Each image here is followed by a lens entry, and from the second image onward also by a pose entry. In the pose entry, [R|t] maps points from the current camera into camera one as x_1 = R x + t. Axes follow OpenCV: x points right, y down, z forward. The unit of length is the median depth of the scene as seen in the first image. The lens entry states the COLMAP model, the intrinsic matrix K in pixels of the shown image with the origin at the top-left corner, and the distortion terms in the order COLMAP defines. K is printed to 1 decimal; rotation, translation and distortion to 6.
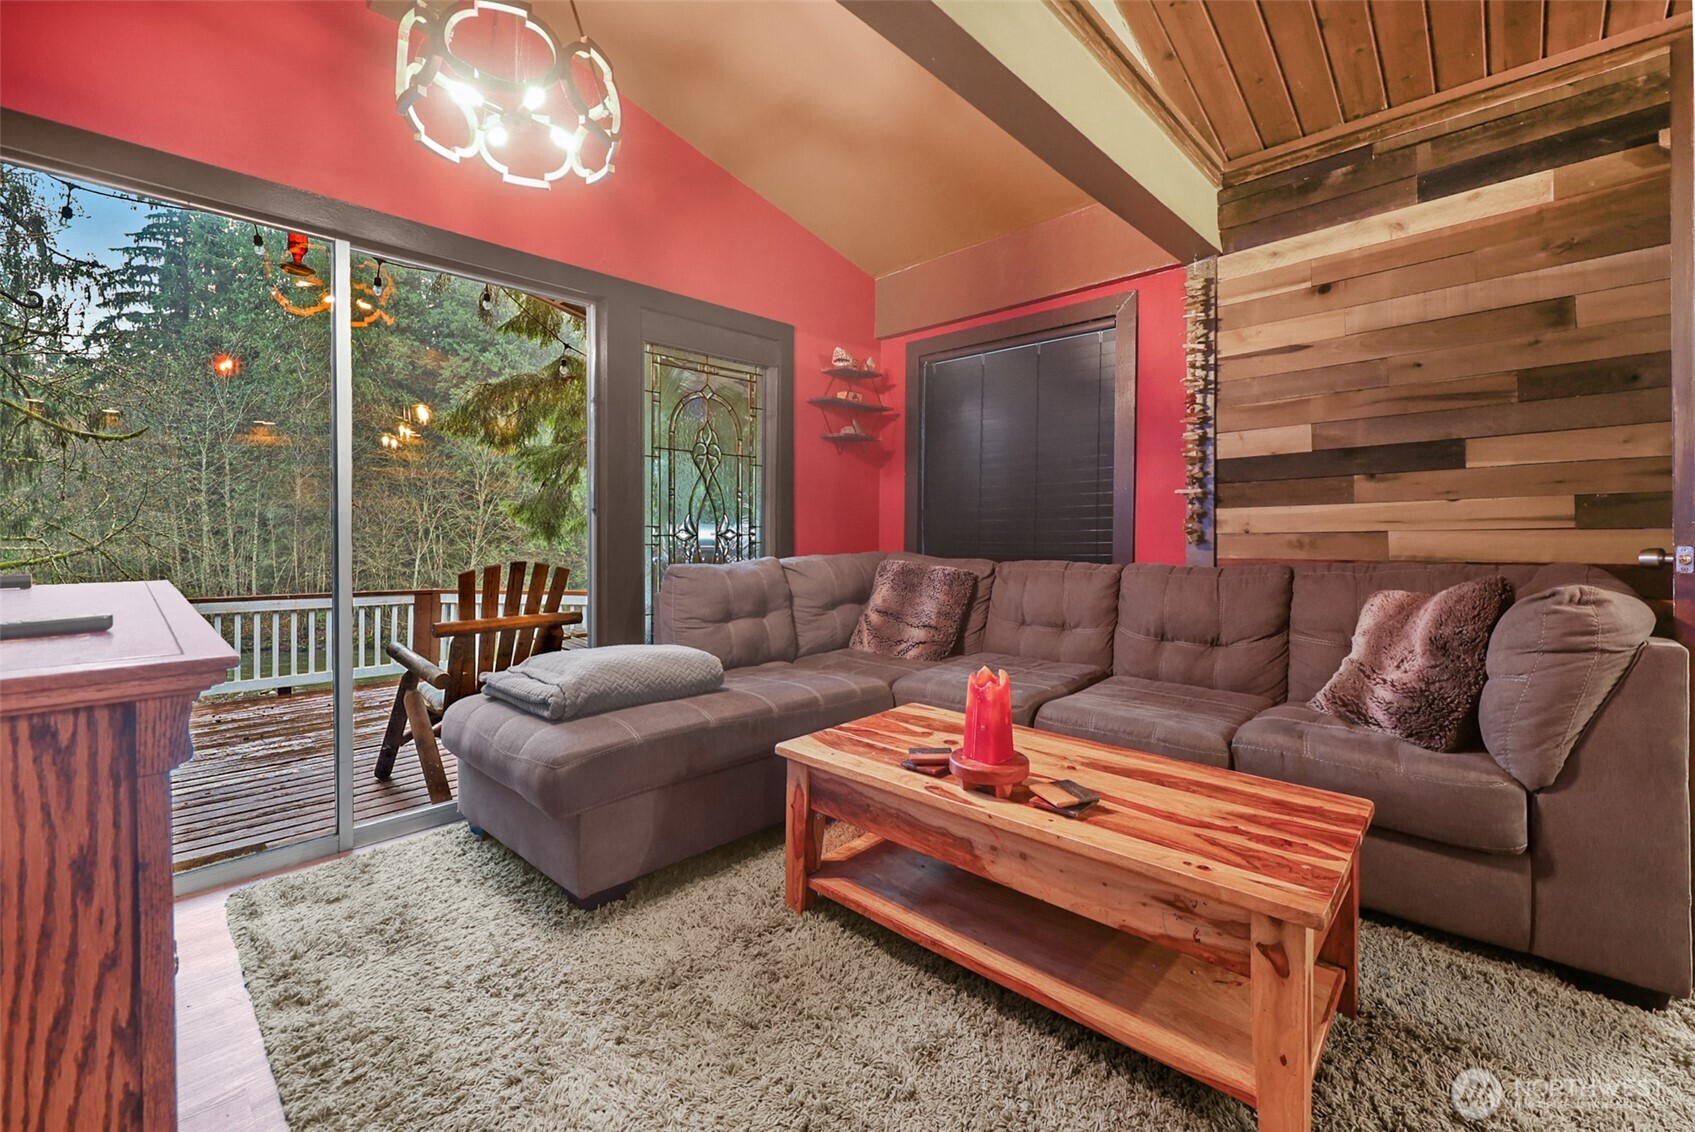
lens RADIAL K [[703.0, 0, 808.6], [0, 703.0, 530.3], [0, 0, 1]] dist [0.009603, -0.002624]
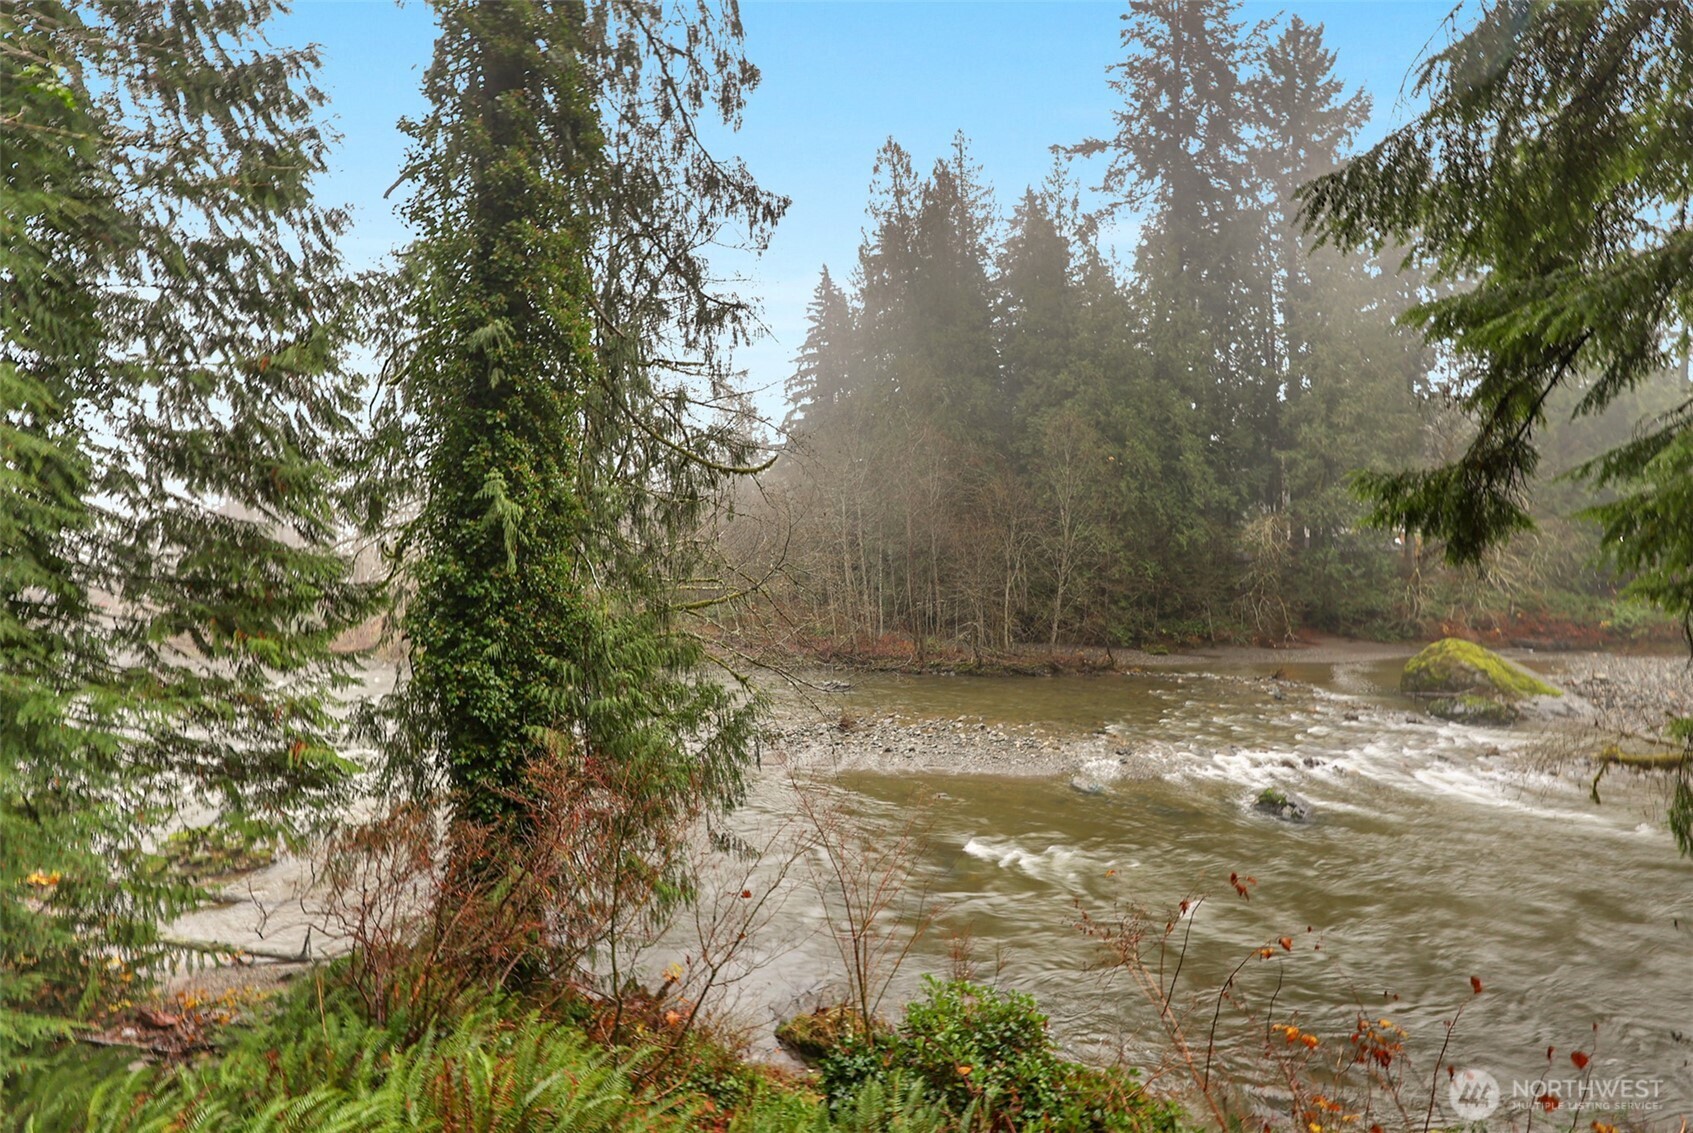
lens RADIAL K [[702.1, 0, 824.2], [0, 702.1, 549.6], [0, 0, 1]] dist [0.009603, -0.002624]
pose [[0.733809, -0.046470, -0.677764, -0.065613], [0.039812, 0.998885, -0.025382, -0.000102], [0.678188, -0.008358, 0.734841, 0.087871]]
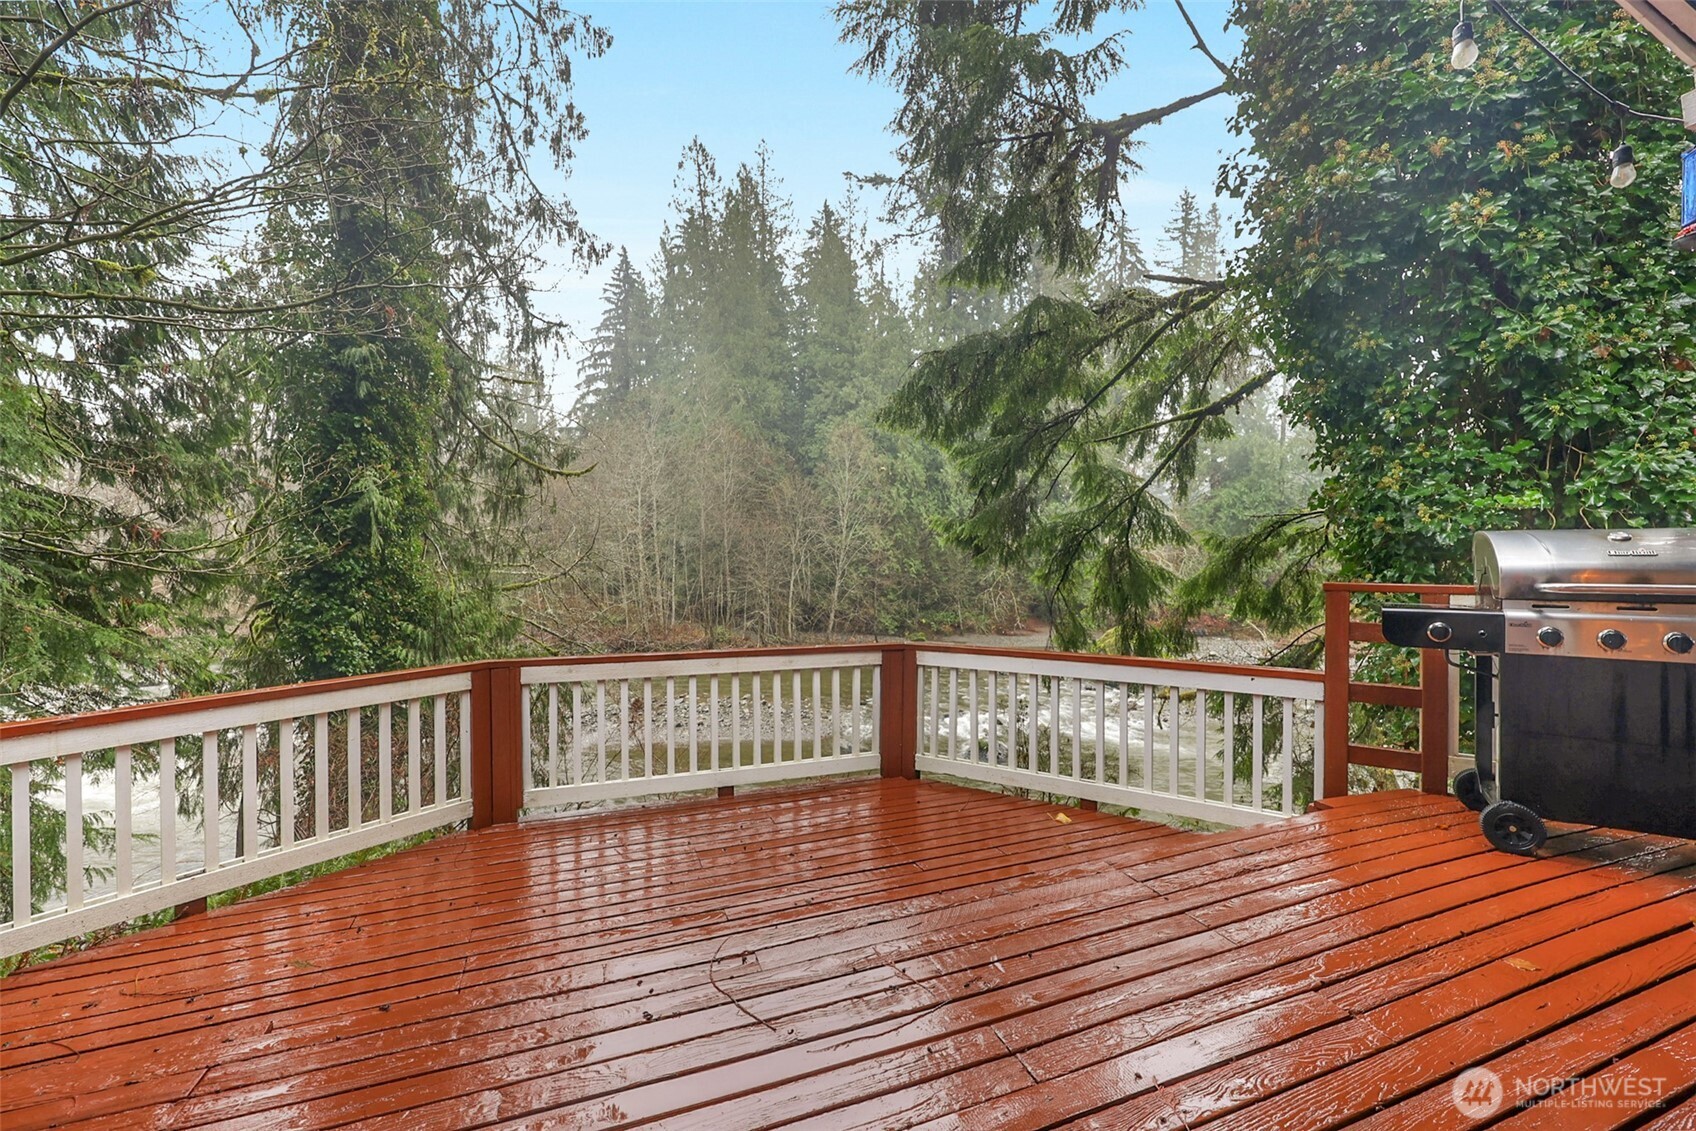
lens RADIAL K [[703.4, 0, 811.0], [0, 703.4, 562.3], [0, 0, 1]] dist [0.009603, -0.002624]
pose [[0.891329, -0.004960, -0.453329, -0.033994], [0.011120, 0.999879, 0.010922, -0.000014], [0.453220, -0.014776, 0.891276, 0.041219]]
